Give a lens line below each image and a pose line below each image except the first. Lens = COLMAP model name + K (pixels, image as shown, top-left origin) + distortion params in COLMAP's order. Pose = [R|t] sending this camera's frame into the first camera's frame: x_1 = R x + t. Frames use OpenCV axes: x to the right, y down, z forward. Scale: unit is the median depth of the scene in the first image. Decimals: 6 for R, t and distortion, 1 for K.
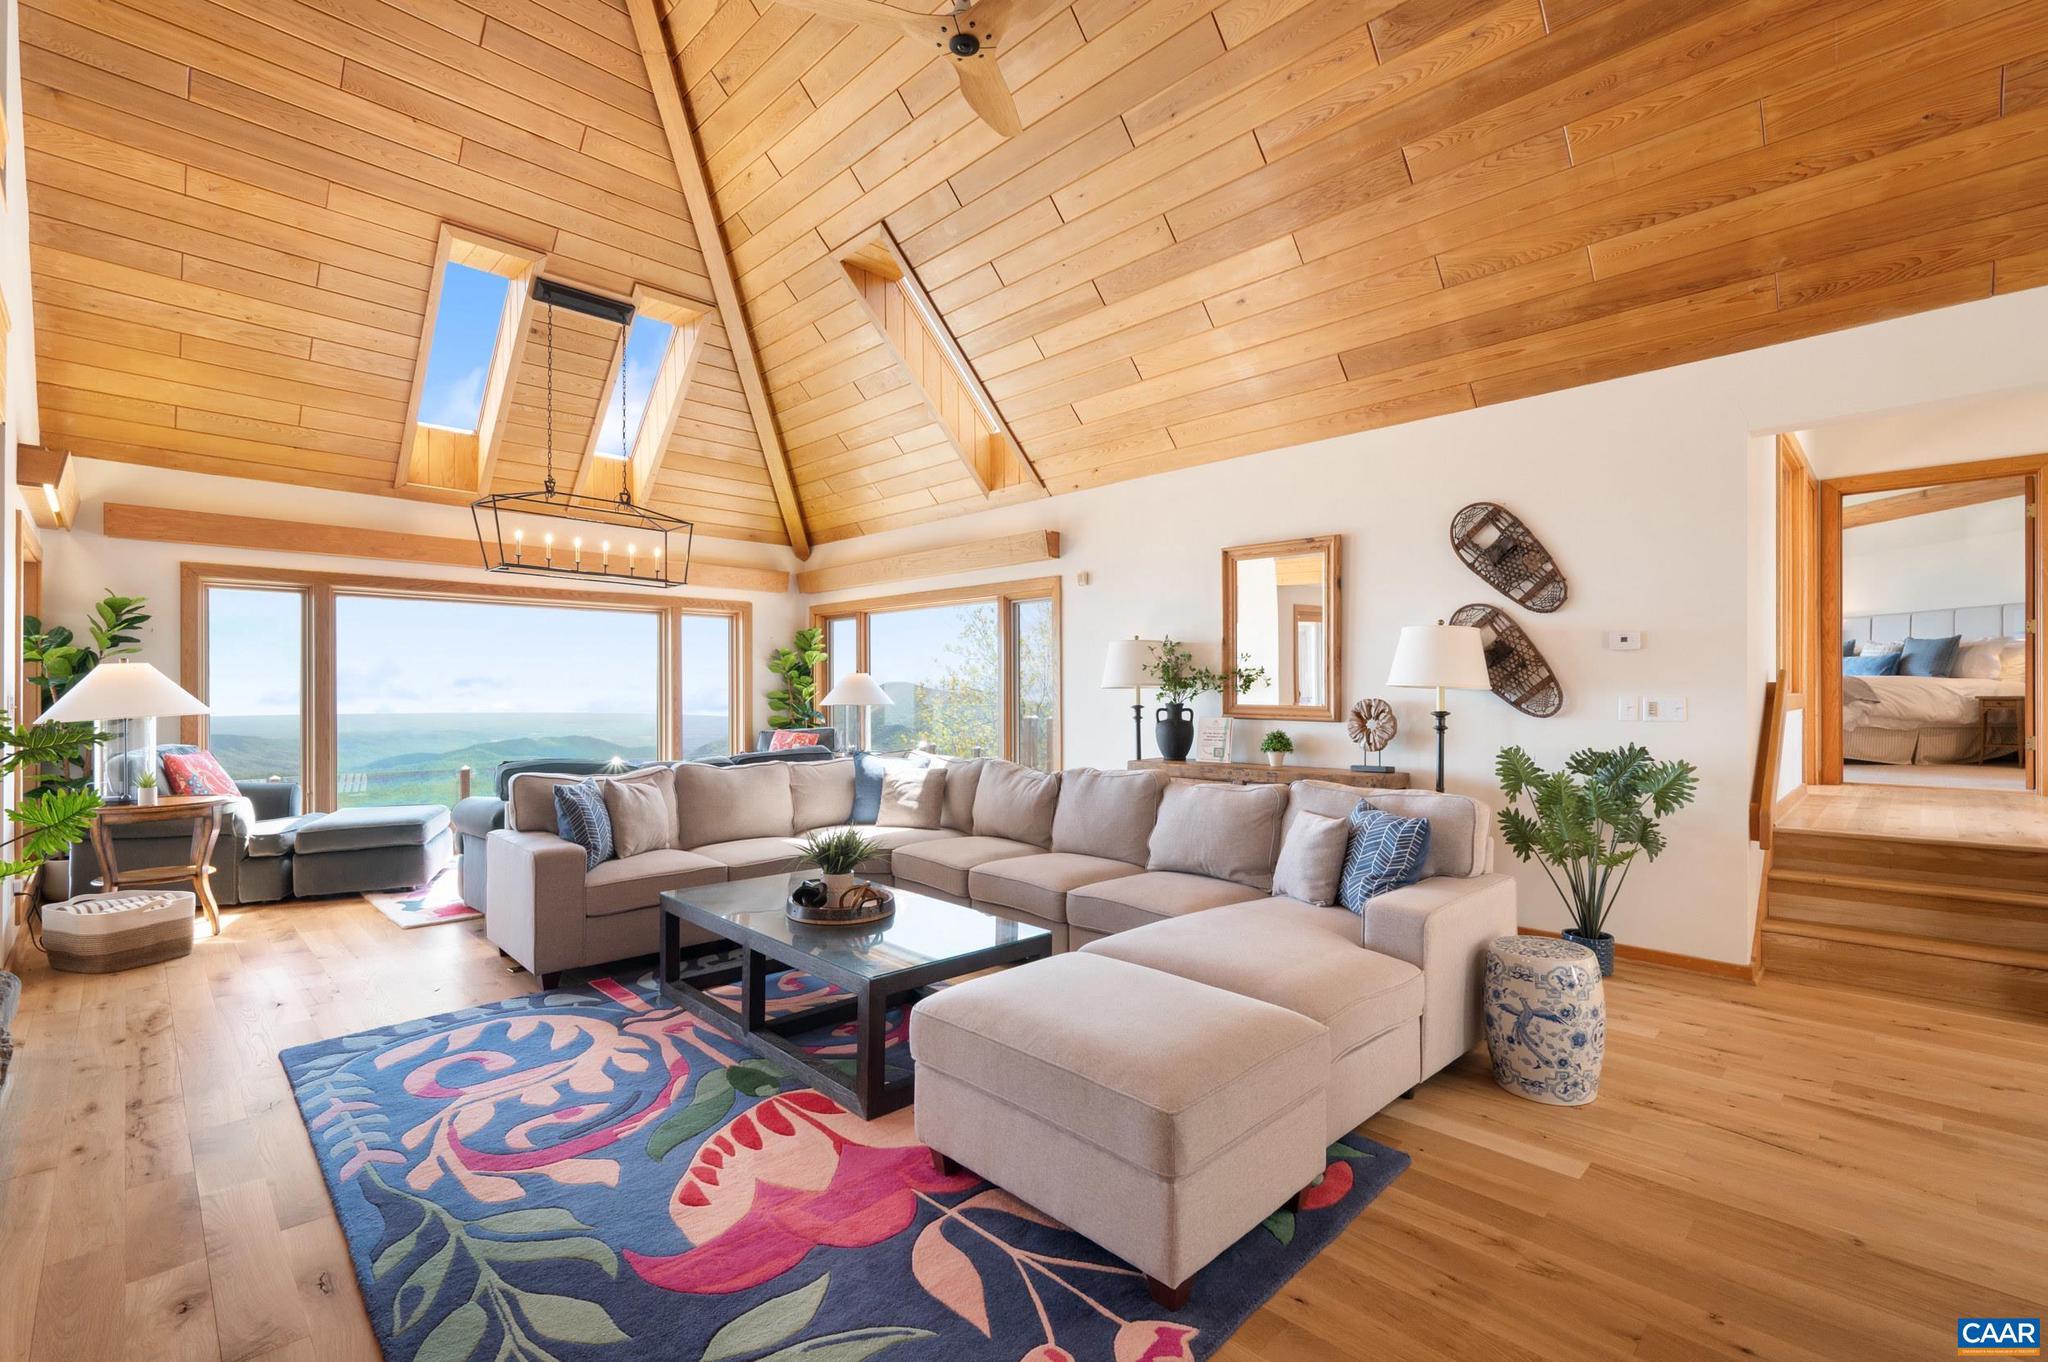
lens RADIAL K [[916.6, 0, 1035.5], [0, 916.6, 683.1], [0, 0, 1]] dist [-0.003200, 0.000203]
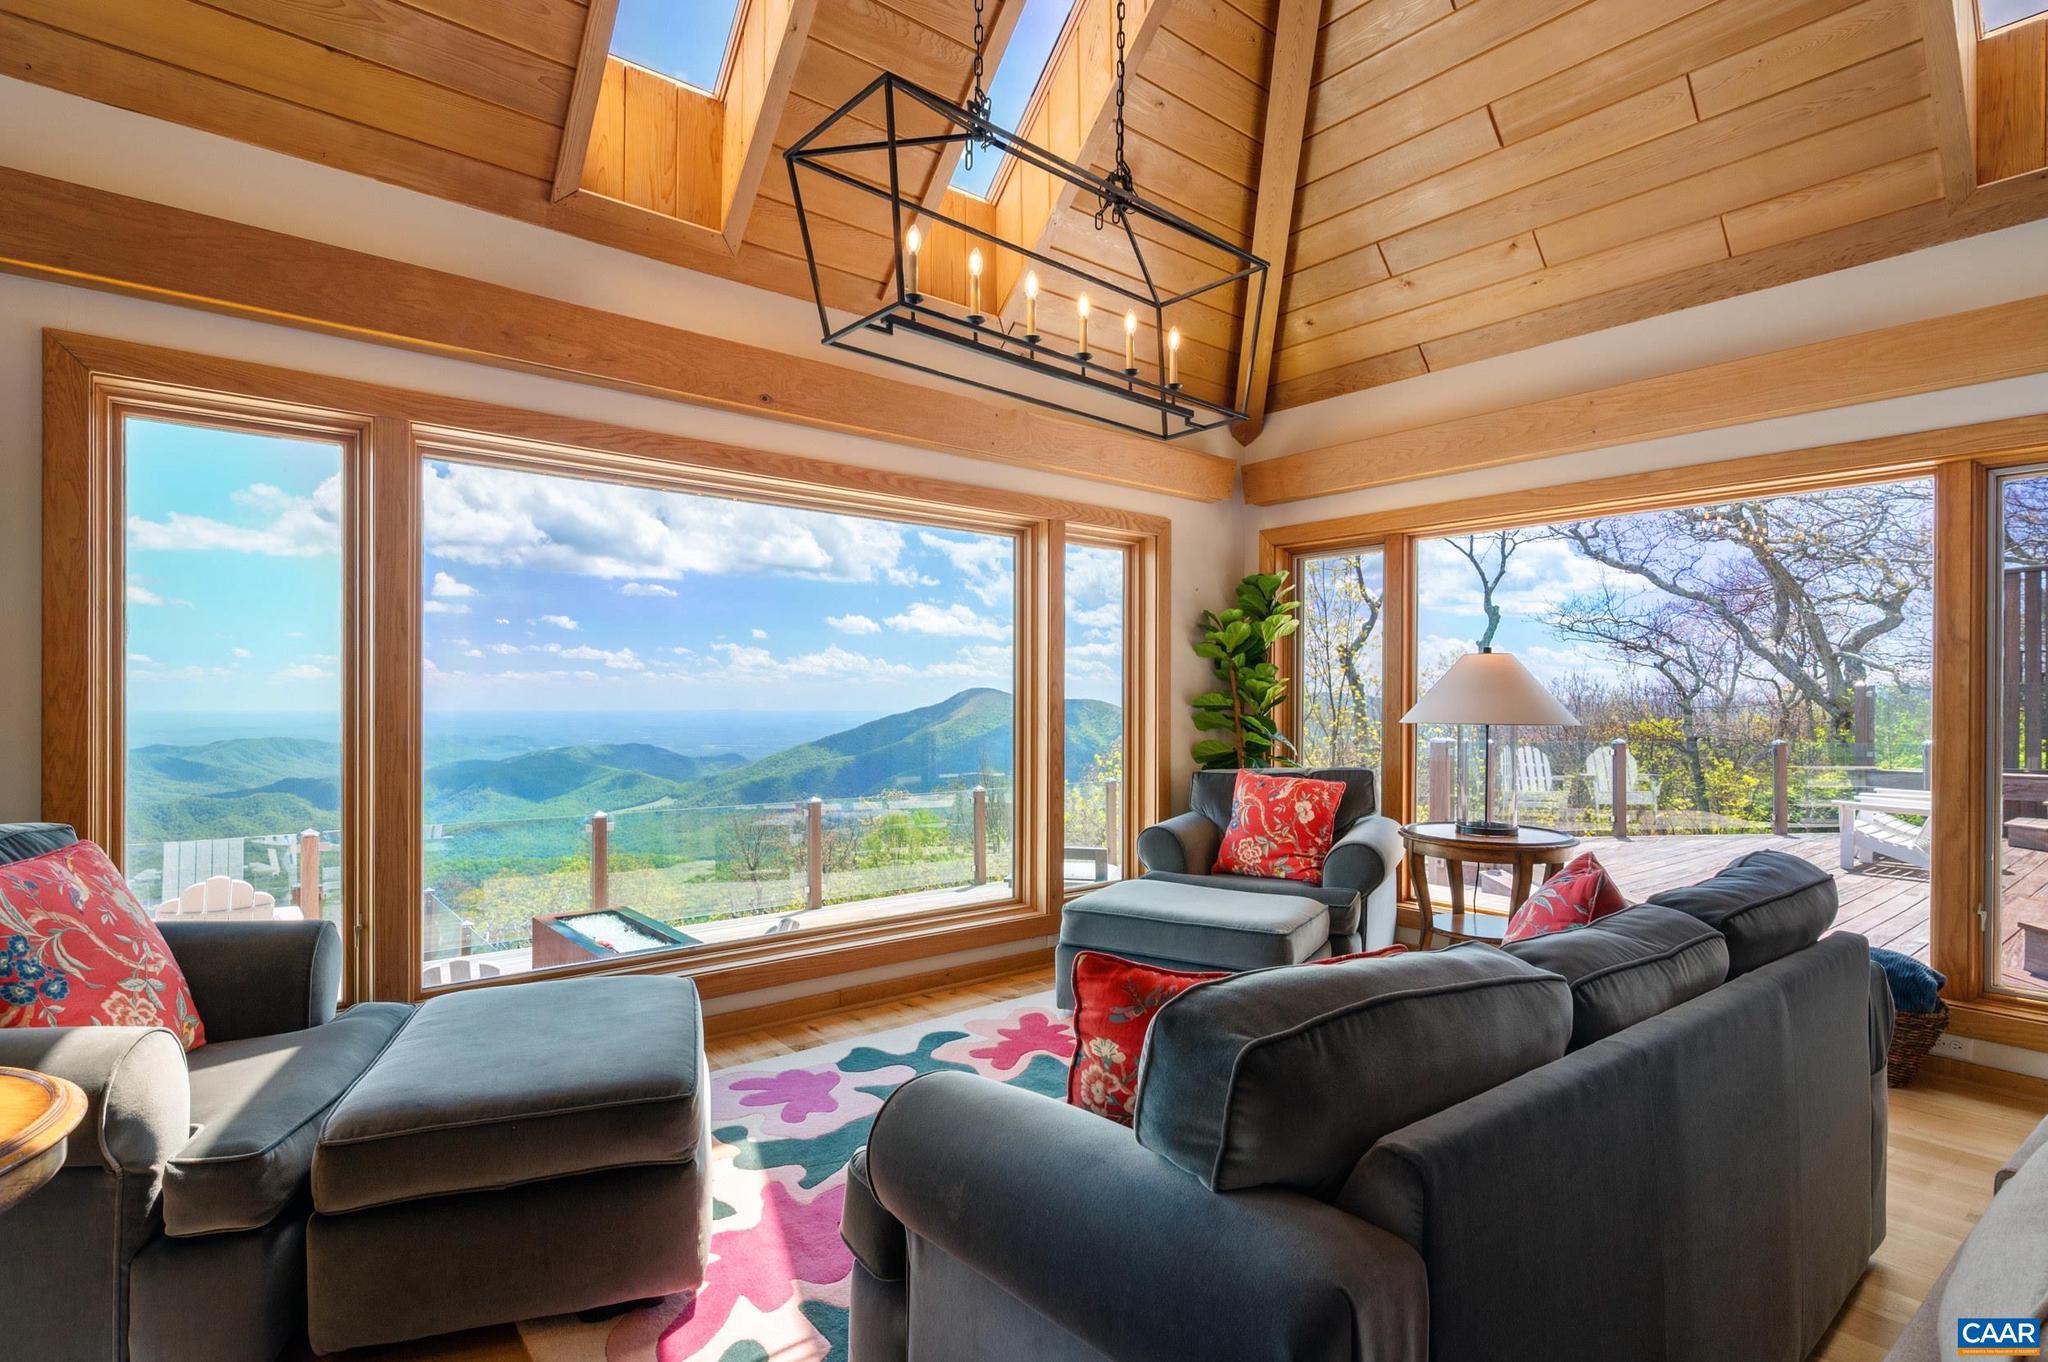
lens RADIAL K [[1027.1, 0, 1014.0], [0, 1027.1, 691.4], [0, 0, 1]] dist [0.011978, -0.001603]
pose [[0.994975, 0.011916, -0.099415, -0.339940], [-0.011507, 0.999923, 0.004683, 0.007117], [0.099463, -0.003516, 0.995035, 0.423802]]
